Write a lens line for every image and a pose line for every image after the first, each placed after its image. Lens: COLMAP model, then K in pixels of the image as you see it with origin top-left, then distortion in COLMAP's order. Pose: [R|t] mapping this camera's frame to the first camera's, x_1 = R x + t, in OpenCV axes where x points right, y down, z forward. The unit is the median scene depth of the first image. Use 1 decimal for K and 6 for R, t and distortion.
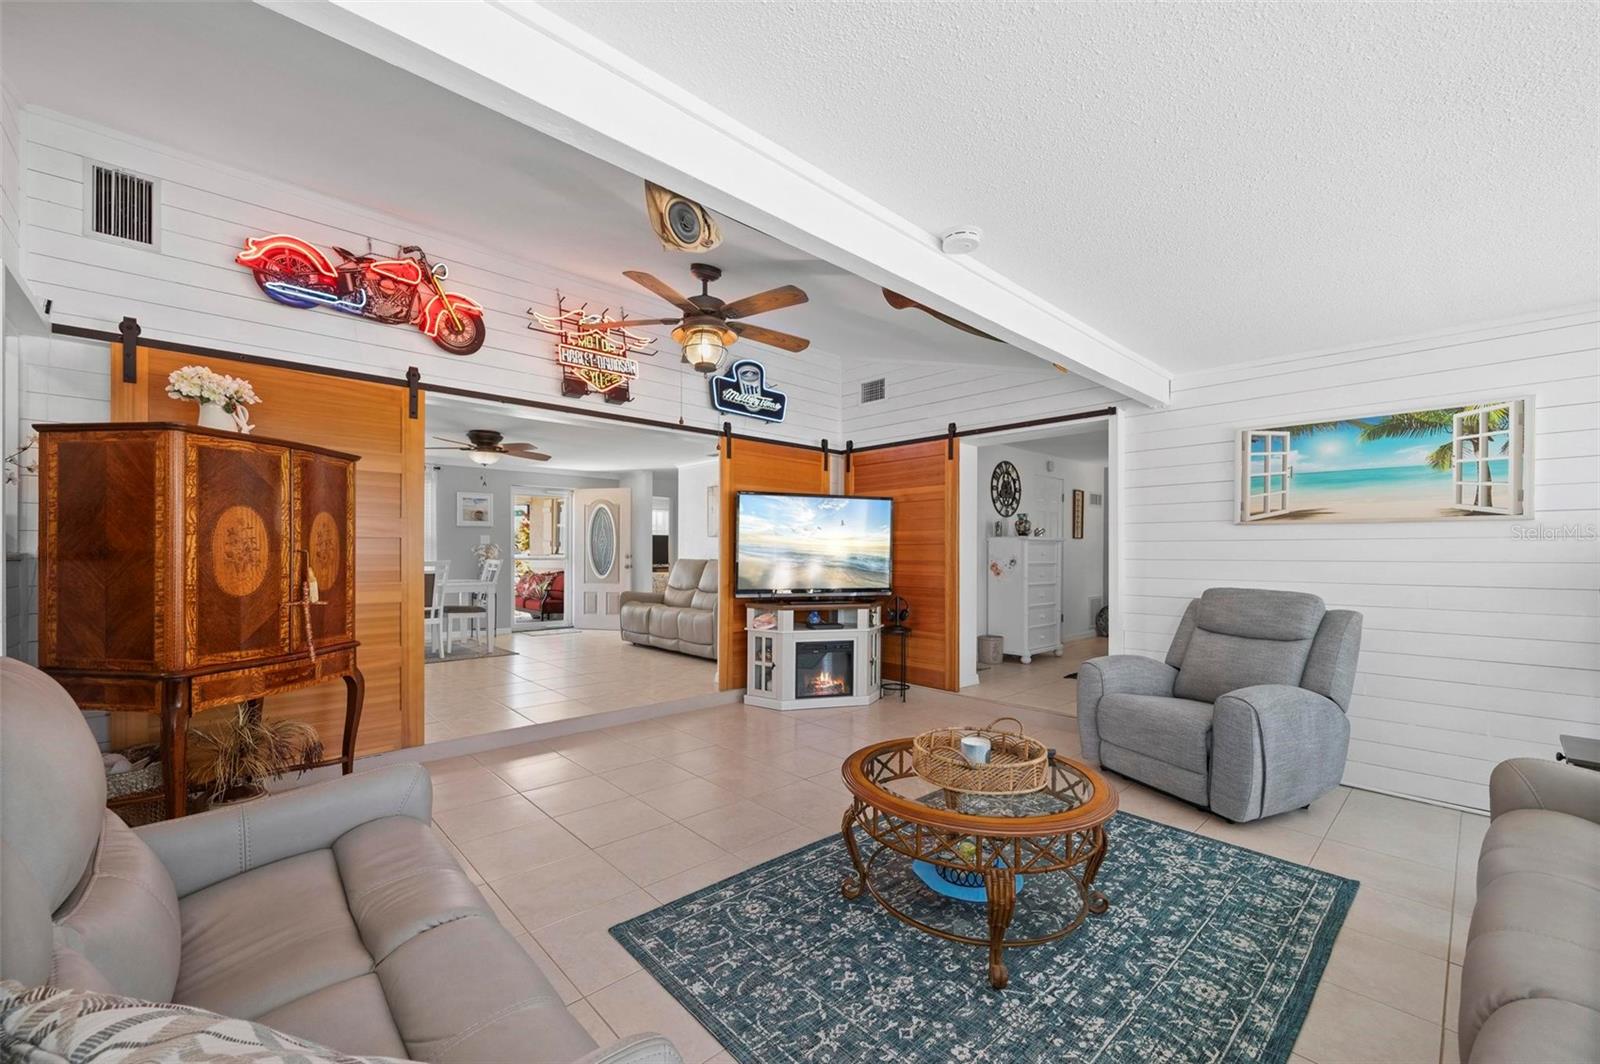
lens RADIAL K [[641.6, 0, 798.4], [0, 641.6, 548.1], [0, 0, 1]] dist [0.000155, -0.000070]
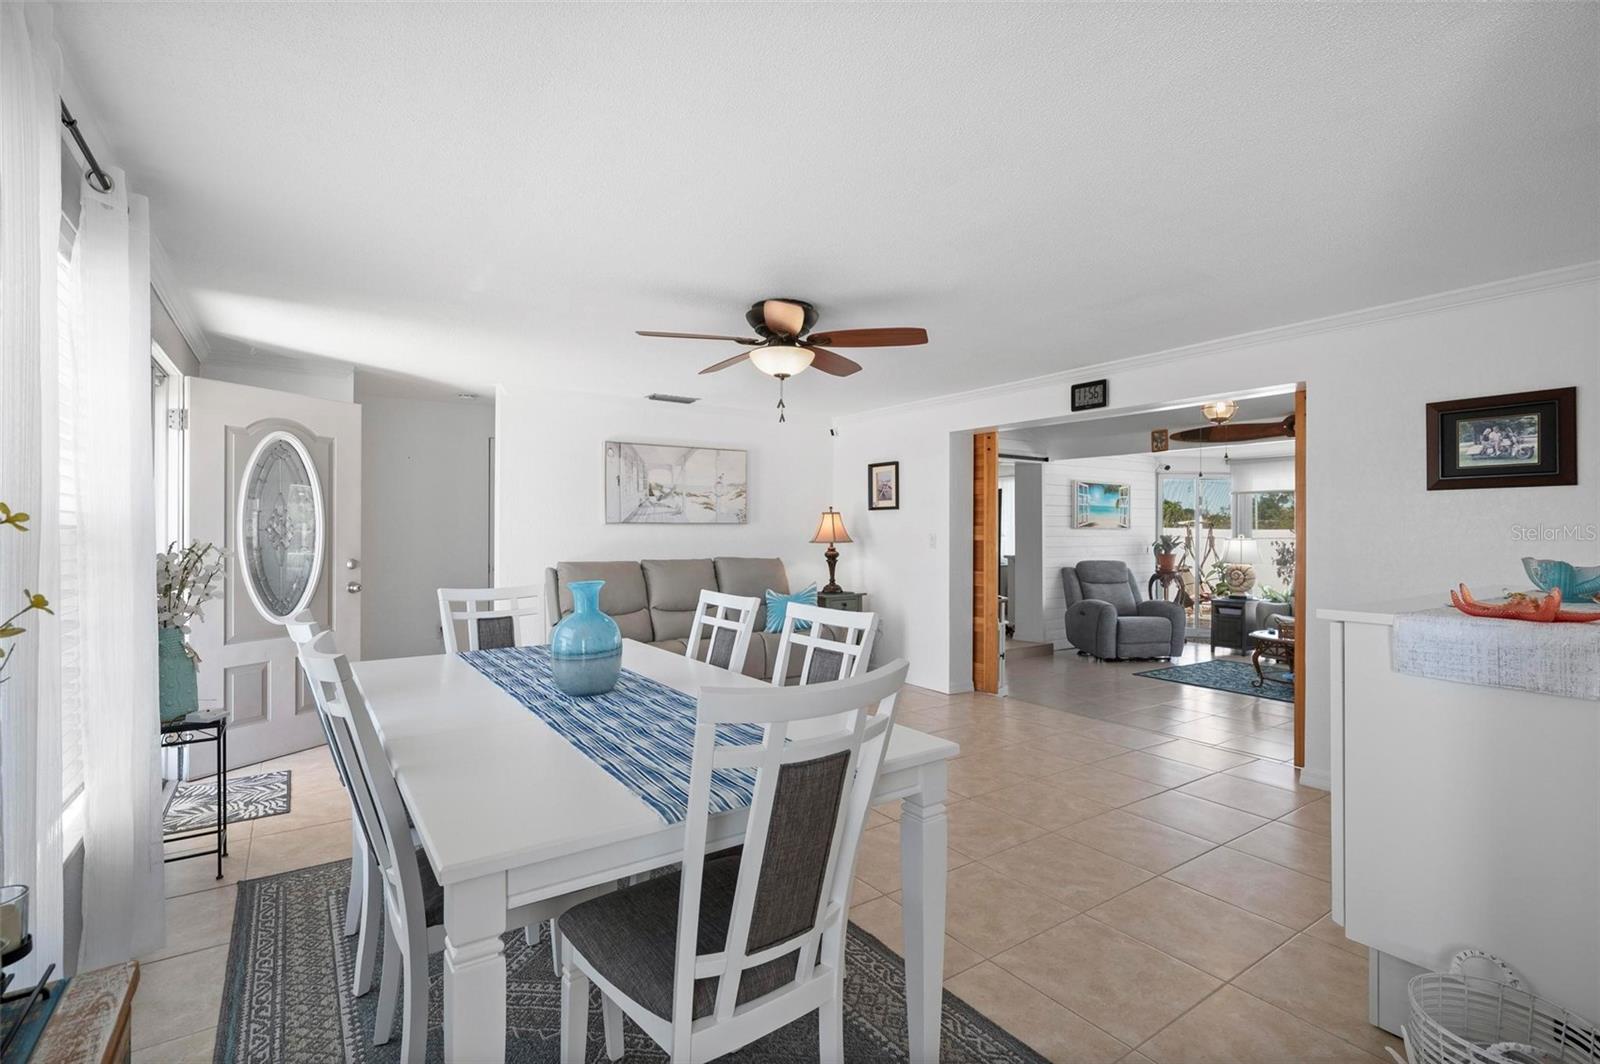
lens RADIAL K [[735.1, 0, 808.0], [0, 735.1, 528.9], [0, 0, 1]] dist [-0.002237, -0.000267]
pose [[0.140608, -0.002073, 0.990063, -2.561126], [-0.009821, 0.999946, 0.003488, -0.054654], [-0.990017, -0.010214, 0.140580, 2.286196]]
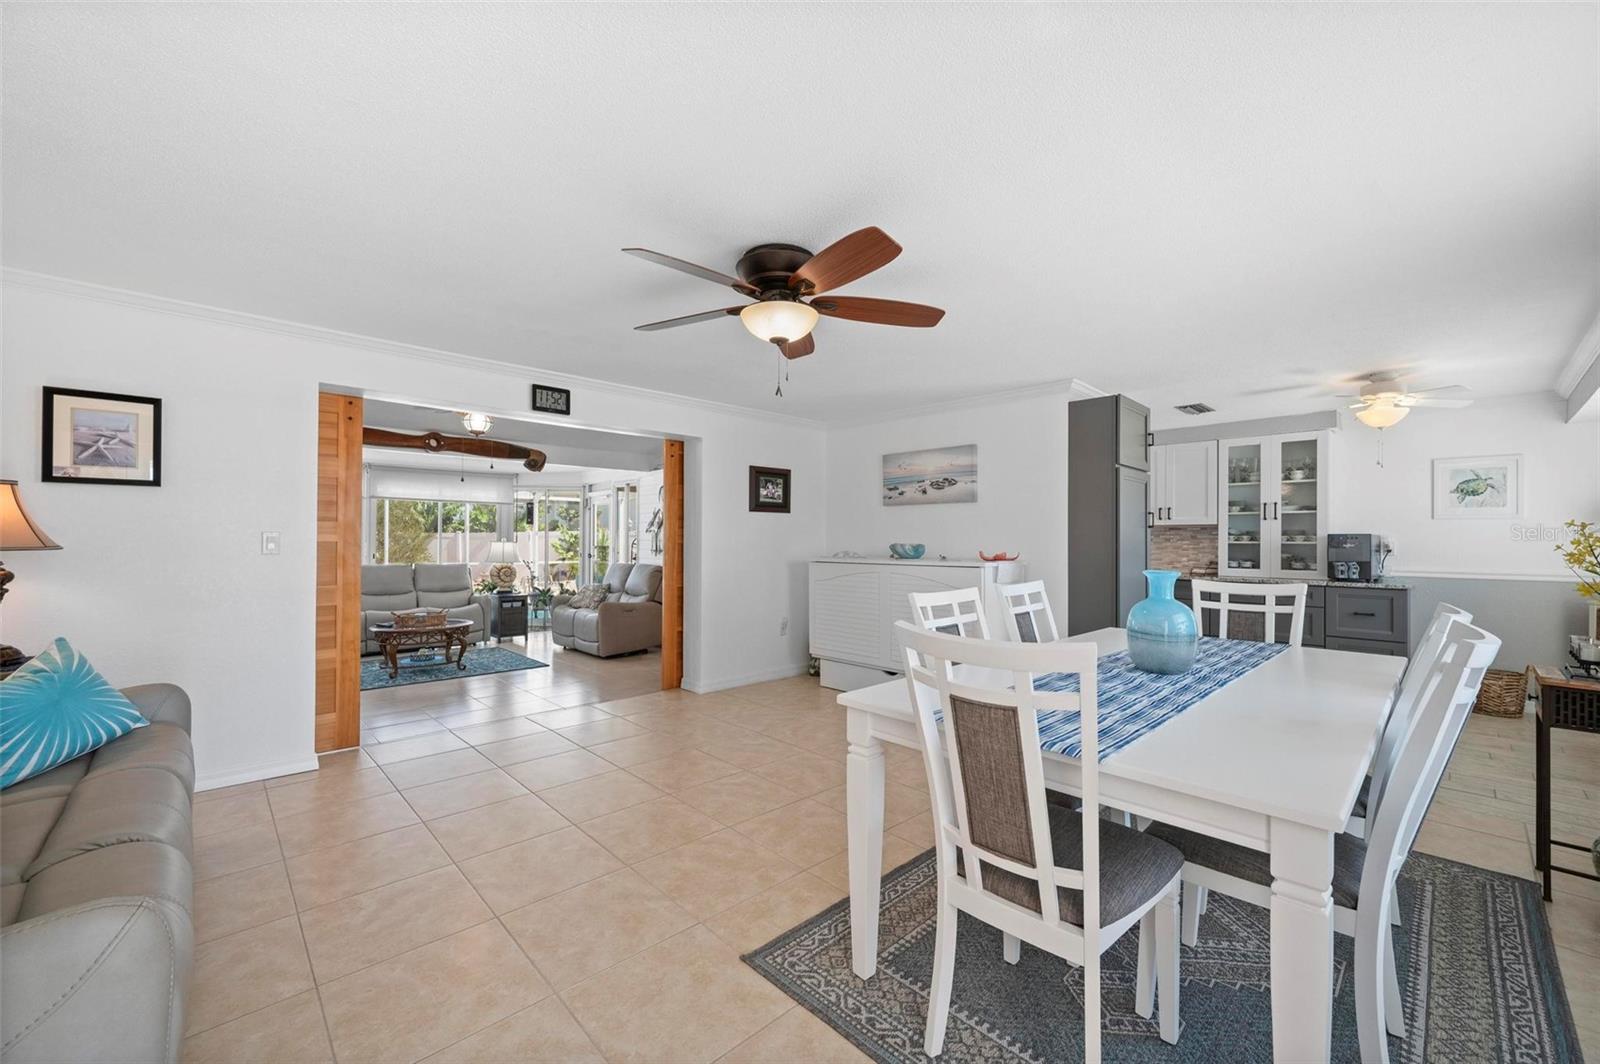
lens RADIAL K [[629.9, 0, 797.8], [0, 629.9, 532.7], [0, 0, 1]] dist [-0.000254, -0.000027]
pose [[-0.999924, -0.008524, -0.008861, -1.257754], [-0.008339, 0.999751, -0.020702, -0.015935], [0.009035, -0.020627, -0.999746, 3.490513]]
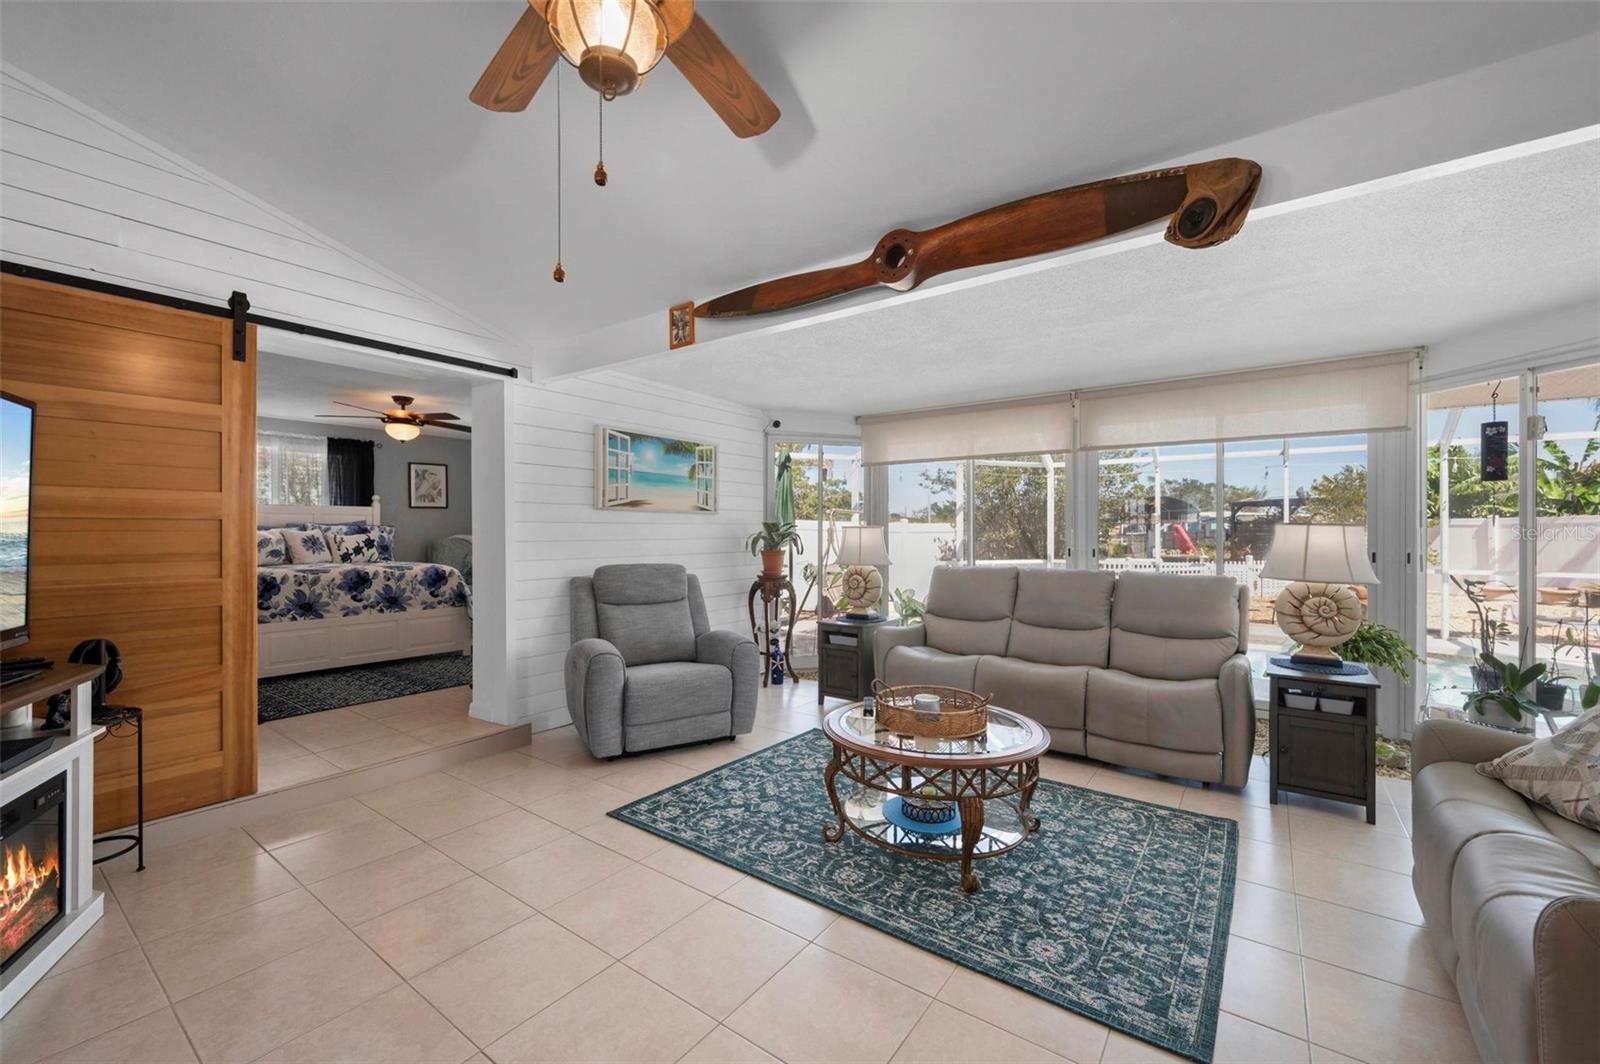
lens RADIAL K [[639.3, 0, 801.5], [0, 639.3, 529.2], [0, 0, 1]] dist [-0.000352, -0.000121]
pose [[-0.190358, -0.000979, 0.981714, -0.756445], [-0.008545, 0.999963, -0.000660, -0.005012], [-0.981678, -0.008515, -0.190359, 1.319340]]
